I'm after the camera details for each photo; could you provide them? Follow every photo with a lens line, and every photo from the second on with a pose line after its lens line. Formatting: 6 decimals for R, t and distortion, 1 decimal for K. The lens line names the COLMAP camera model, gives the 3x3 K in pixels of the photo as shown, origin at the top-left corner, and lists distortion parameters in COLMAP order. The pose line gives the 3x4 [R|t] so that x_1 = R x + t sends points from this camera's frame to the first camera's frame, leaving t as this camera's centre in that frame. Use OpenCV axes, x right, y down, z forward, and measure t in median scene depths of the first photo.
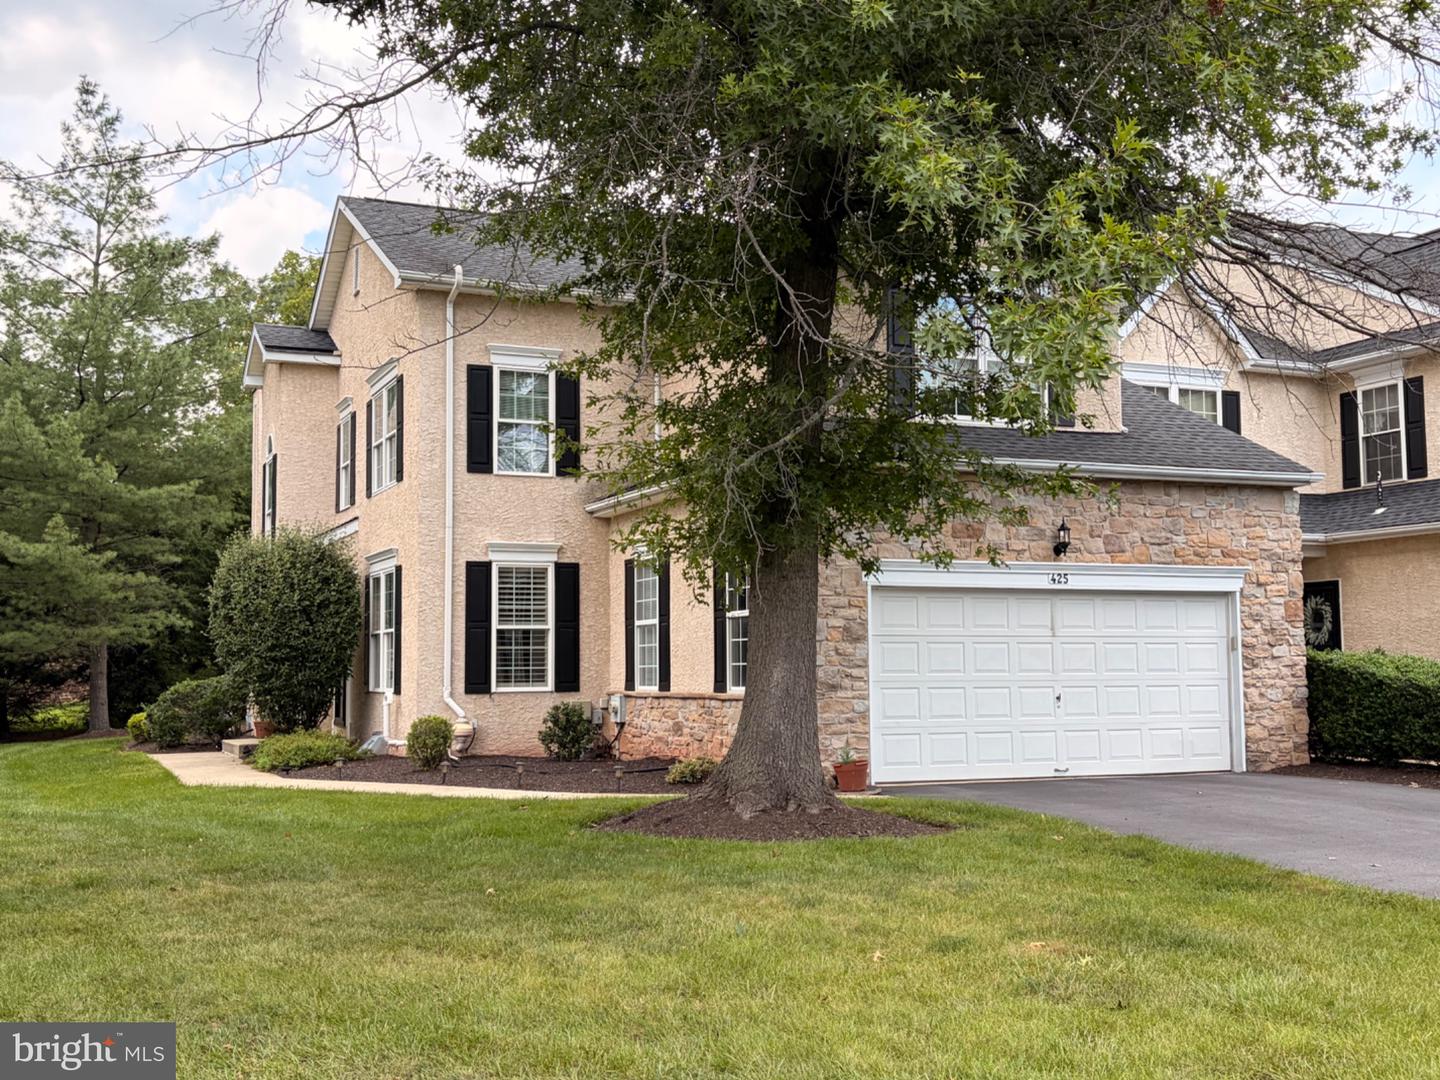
lens RADIAL K [[1597.6, 0, 728.1], [0, 1597.6, 544.6], [0, 0, 1]] dist [0.023845, 0.000000]
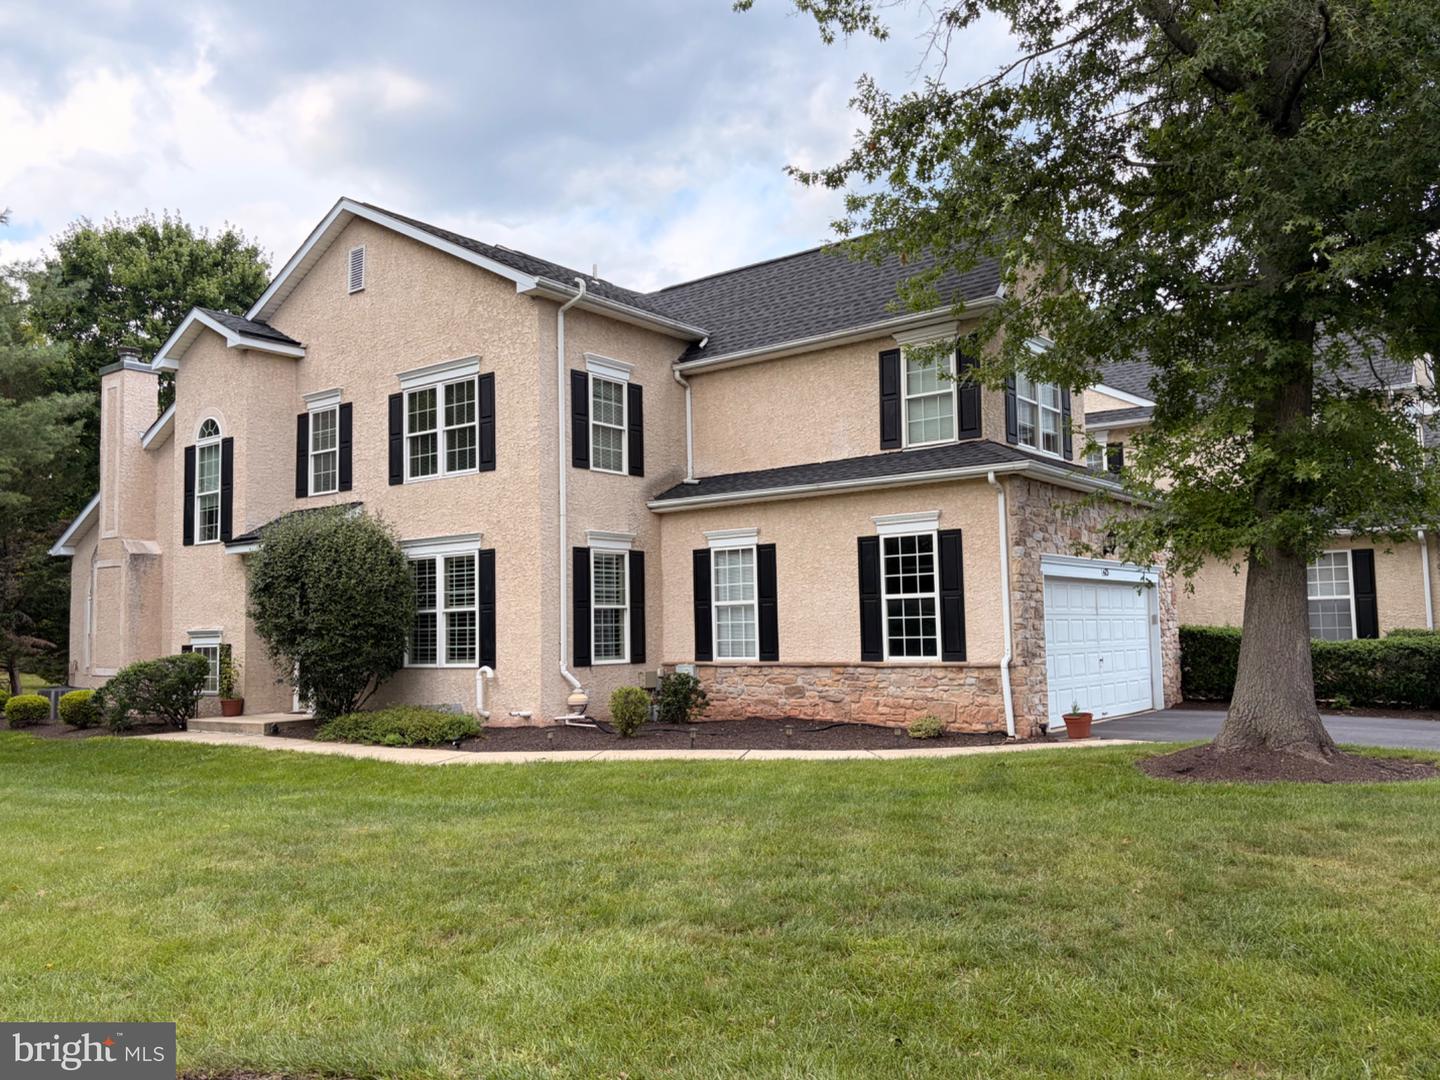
lens RADIAL K [[1179.7, 0, 735.5], [0, 1179.7, 542.0], [0, 0, 1]] dist [0.063584, -0.069447]
pose [[0.875557, 0.031379, 0.482095, -0.451669], [-0.027197, 0.999507, -0.015664, 0.016441], [-0.482349, 0.000603, 0.875979, 0.224768]]
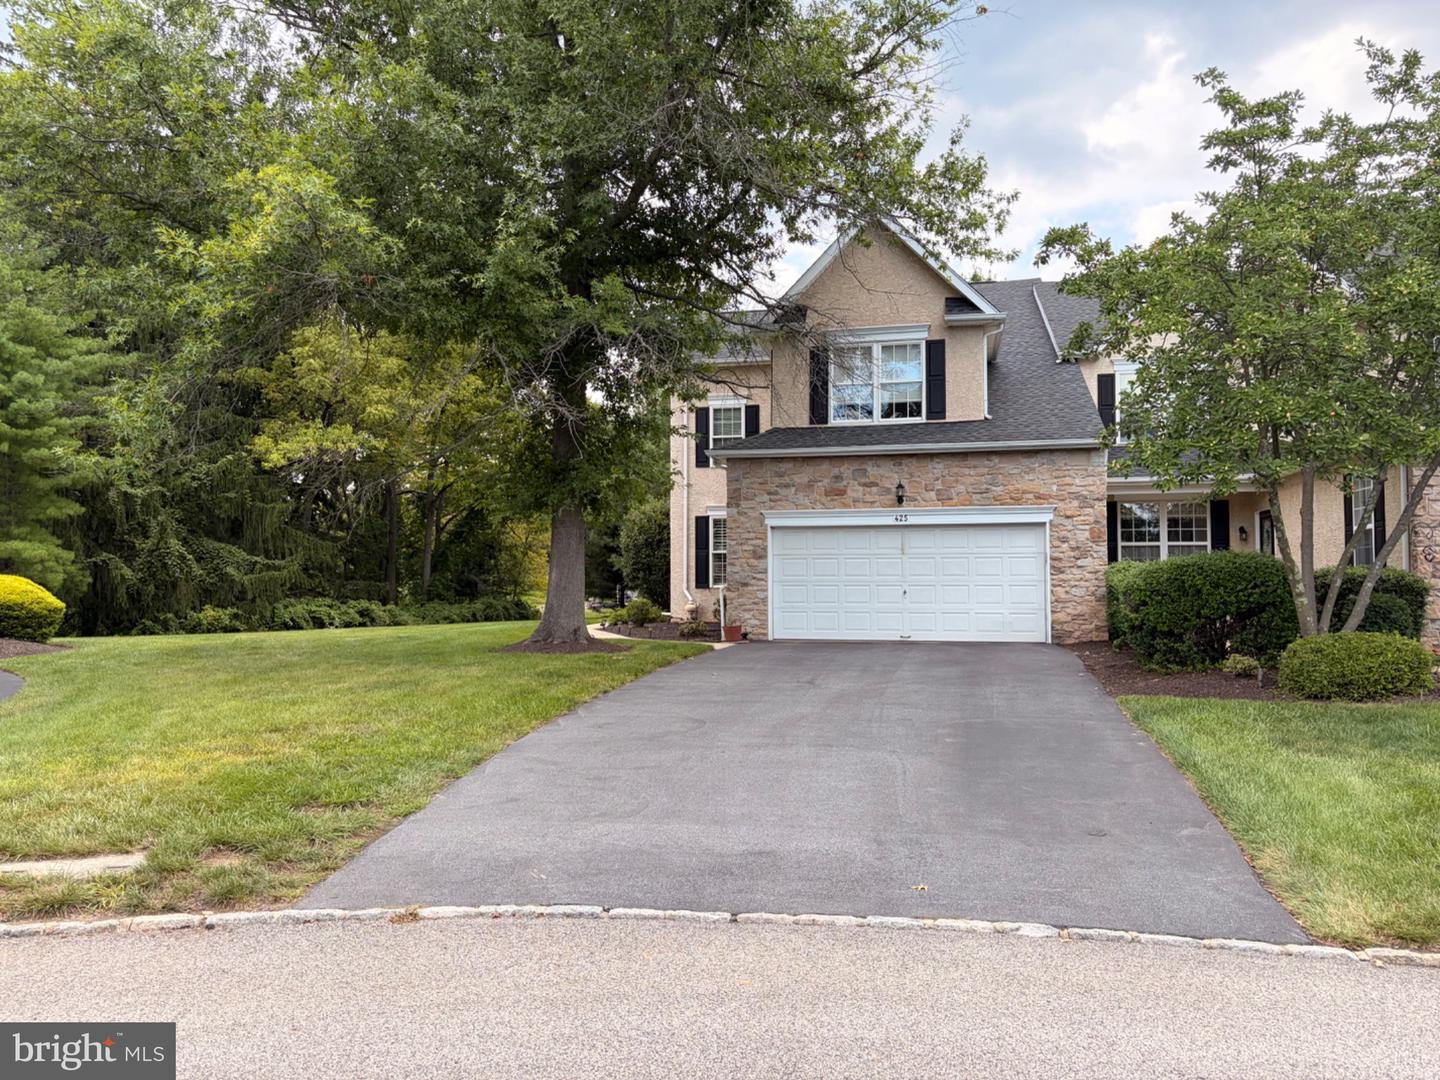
lens RADIAL K [[1091.4, 0, 714.2], [0, 1091.4, 541.8], [0, 0, 1]] dist [0.042386, -0.043978]
pose [[0.811337, -0.017830, -0.584307, 0.570858], [0.043051, 0.998643, 0.029306, 0.003859], [0.582992, -0.048932, 0.811003, 0.000140]]
